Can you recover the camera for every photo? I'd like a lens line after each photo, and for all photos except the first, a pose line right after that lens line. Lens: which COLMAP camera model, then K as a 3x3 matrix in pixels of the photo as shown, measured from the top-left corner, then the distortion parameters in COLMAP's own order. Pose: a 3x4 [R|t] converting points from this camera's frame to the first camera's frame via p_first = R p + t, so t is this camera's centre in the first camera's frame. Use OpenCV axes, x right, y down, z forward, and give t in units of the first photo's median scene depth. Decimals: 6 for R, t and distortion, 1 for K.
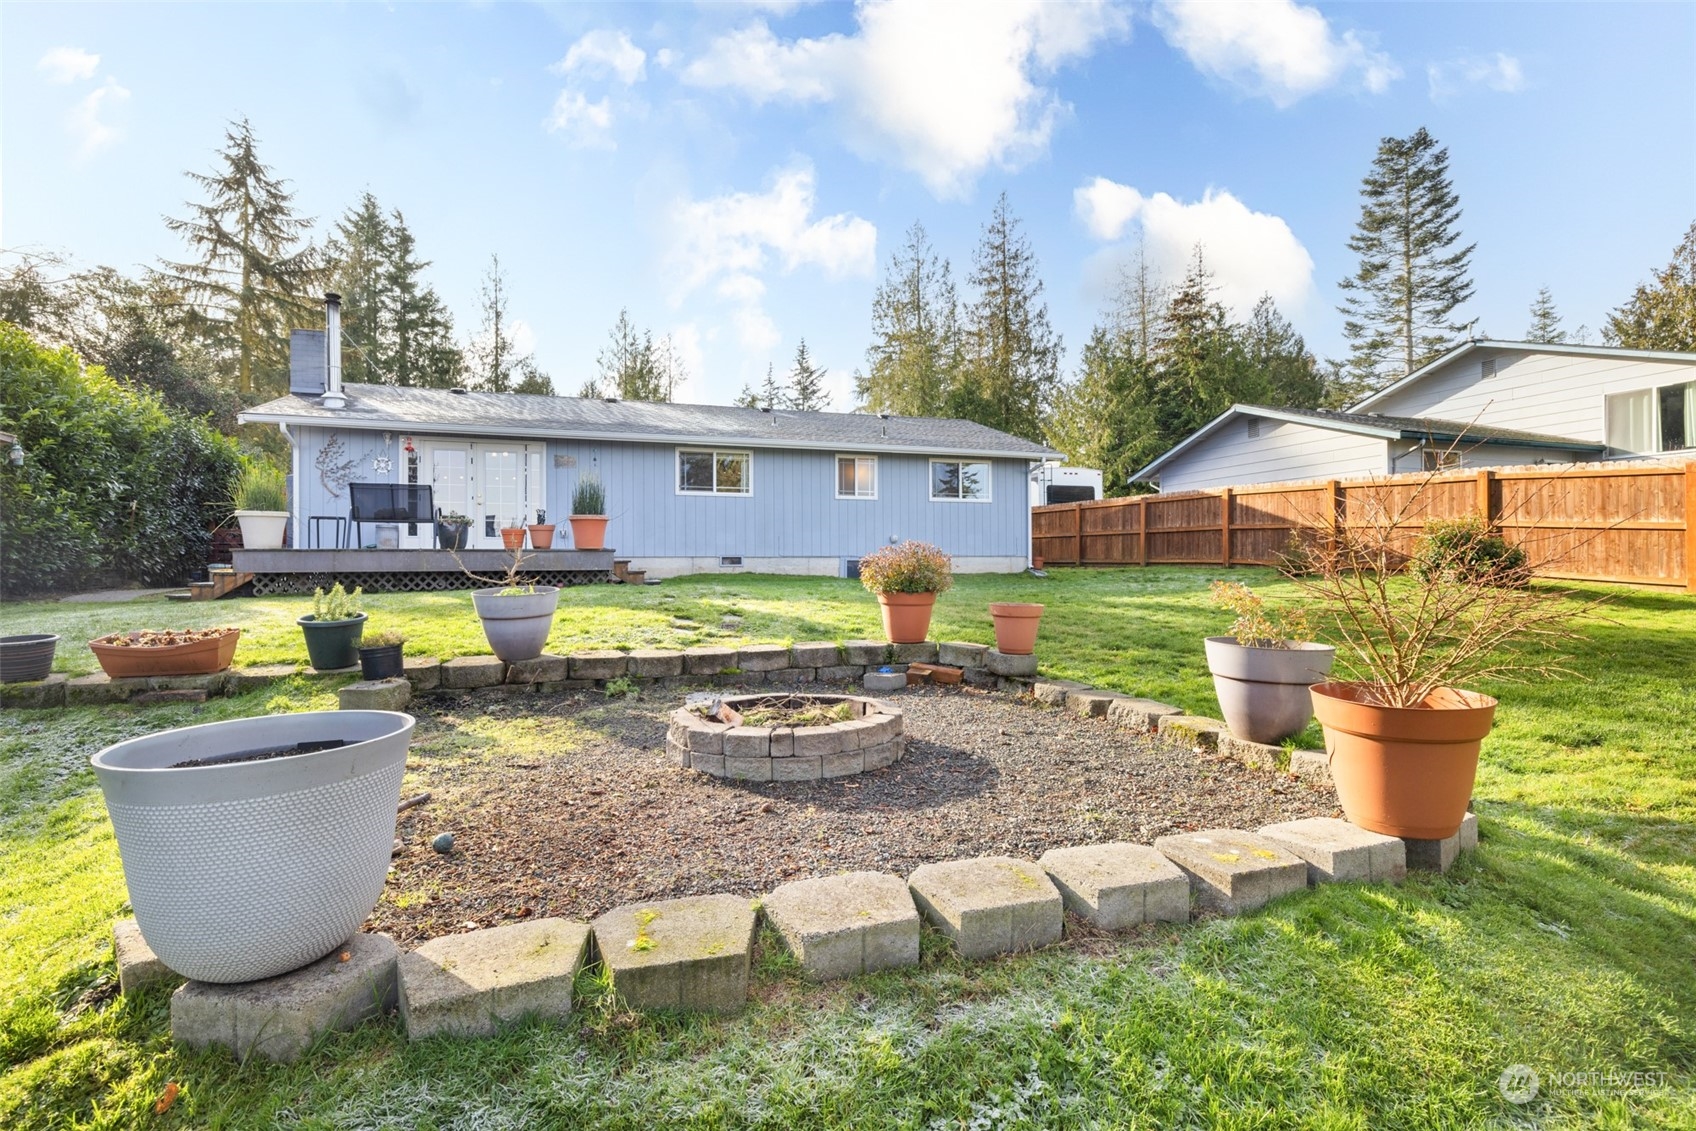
lens RADIAL K [[778.8, 0, 848.0], [0, 778.8, 565.5], [0, 0, 1]] dist [-0.000043, 0.000672]
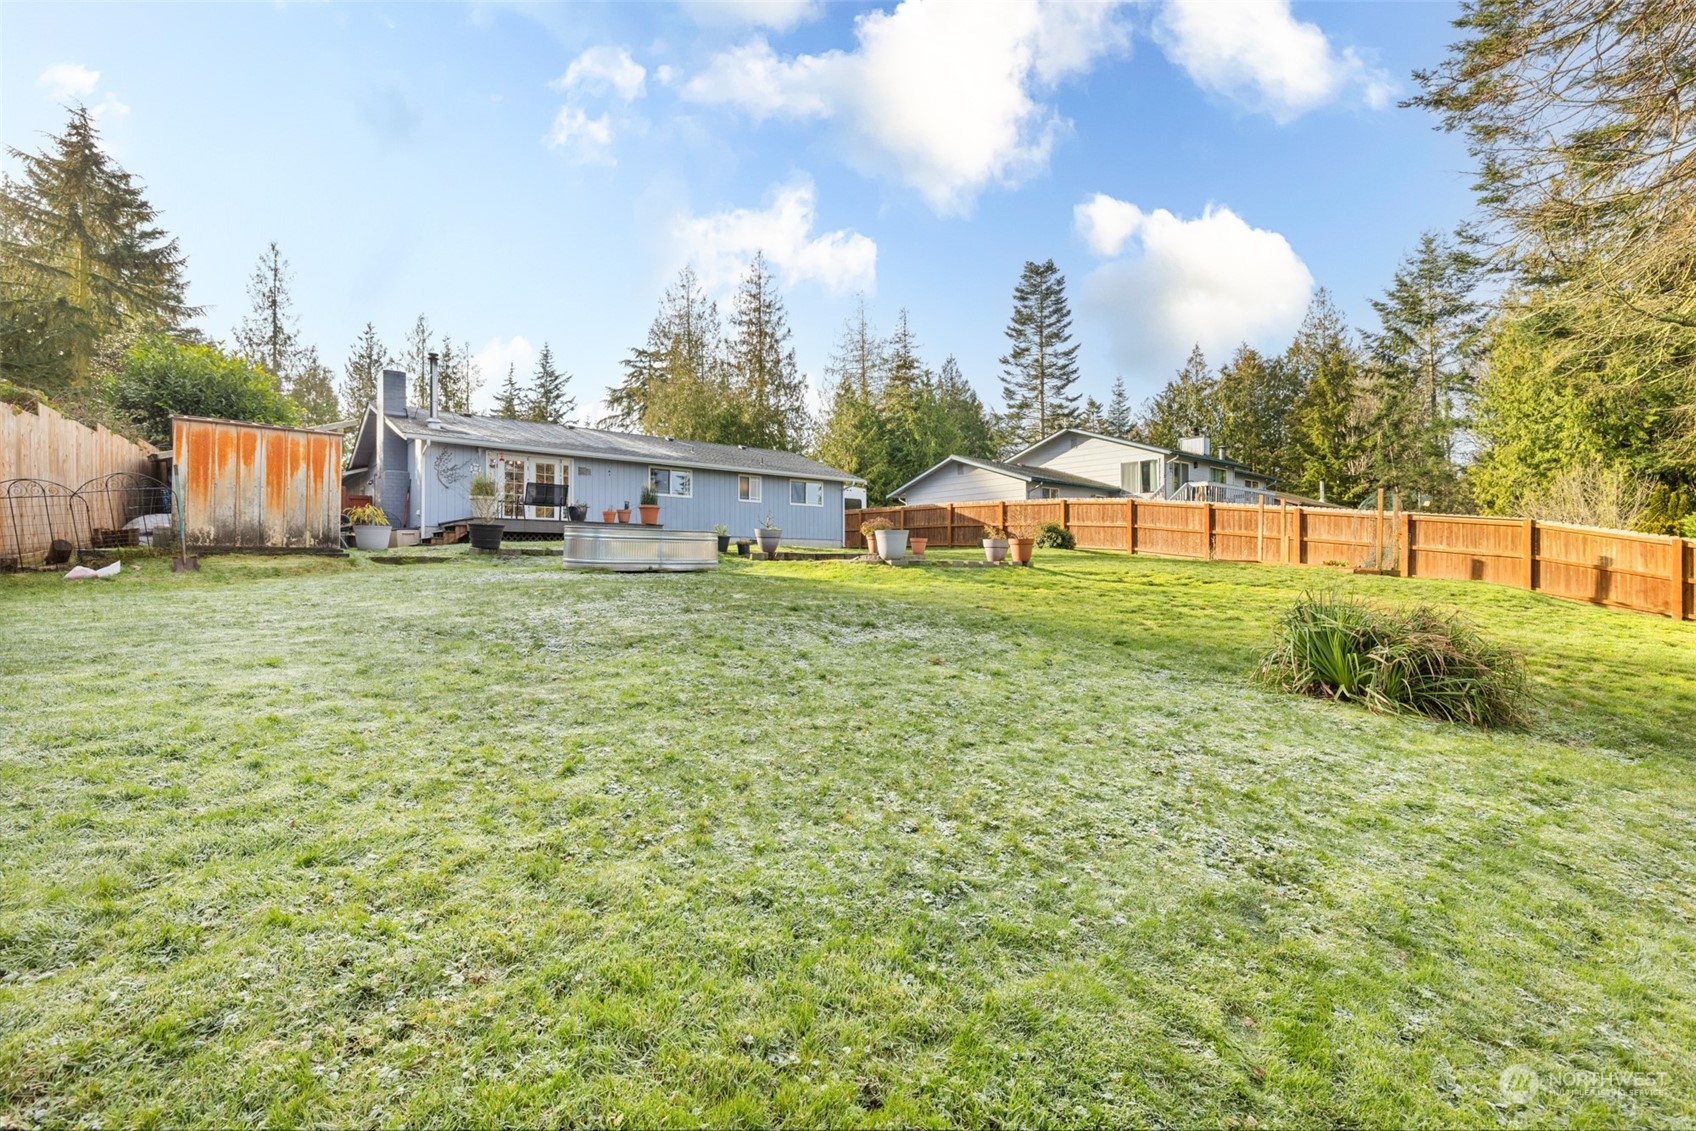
lens RADIAL K [[778.8, 0, 848.0], [0, 778.8, 565.5], [0, 0, 1]] dist [-0.000043, 0.000672]
pose [[0.930790, 0.007535, 0.365476, -0.130334], [-0.003839, 0.999934, -0.010838, 0.021394], [-0.365534, 0.008685, 0.930758, -0.195986]]
